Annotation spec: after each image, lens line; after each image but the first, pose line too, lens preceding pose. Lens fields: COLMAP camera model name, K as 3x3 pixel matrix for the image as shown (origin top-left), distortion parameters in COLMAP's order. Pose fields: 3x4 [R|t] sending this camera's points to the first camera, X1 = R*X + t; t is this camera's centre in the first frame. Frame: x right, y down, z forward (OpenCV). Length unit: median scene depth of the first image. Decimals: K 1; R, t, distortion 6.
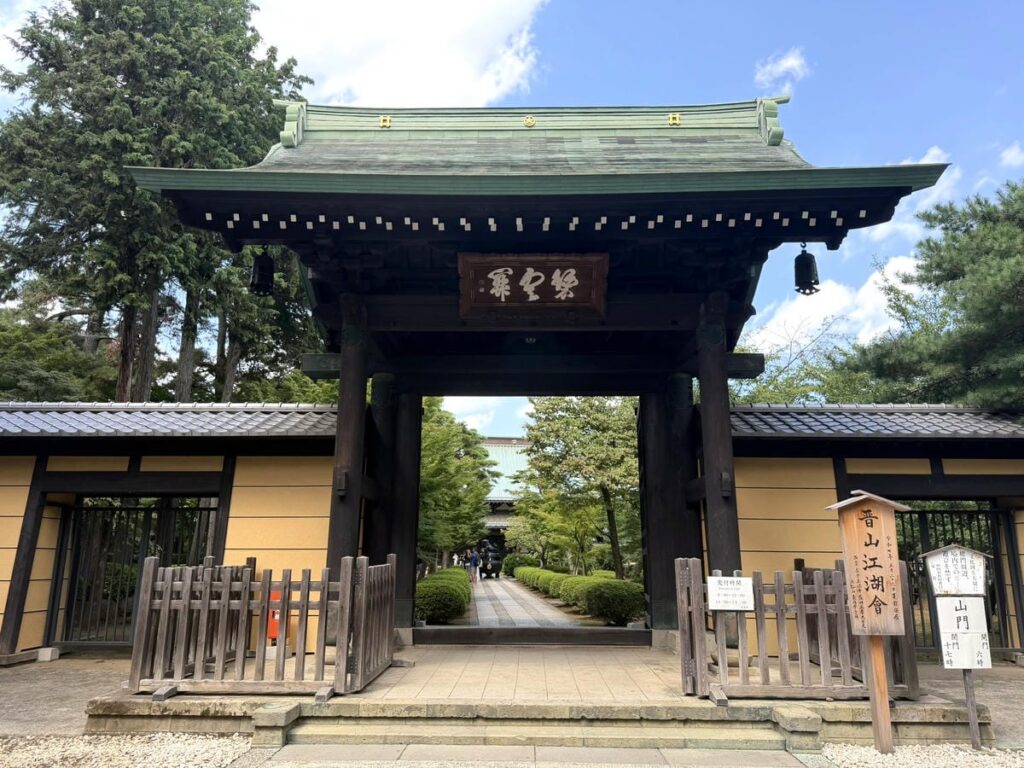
lens RADIAL K [[721.7, 0, 511.0], [0, 721.7, 384.7], [0, 0, 1]] dist [0.006791, -0.000864]
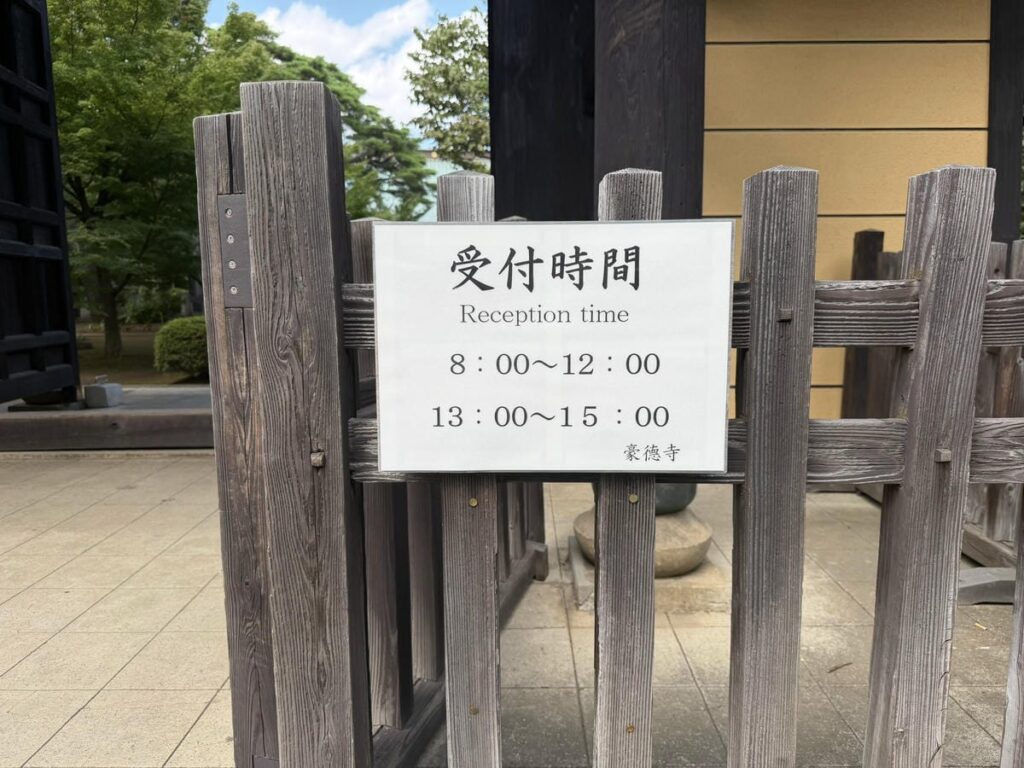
lens RADIAL K [[721.7, 0, 513.9], [0, 721.7, 385.7], [0, 0, 1]] dist [0.006791, -0.000864]
pose [[0.999681, -0.018884, 0.016744, 0.294205], [0.011647, 0.933747, 0.357743, 0.249453], [-0.022390, -0.357434, 0.933670, 0.879606]]
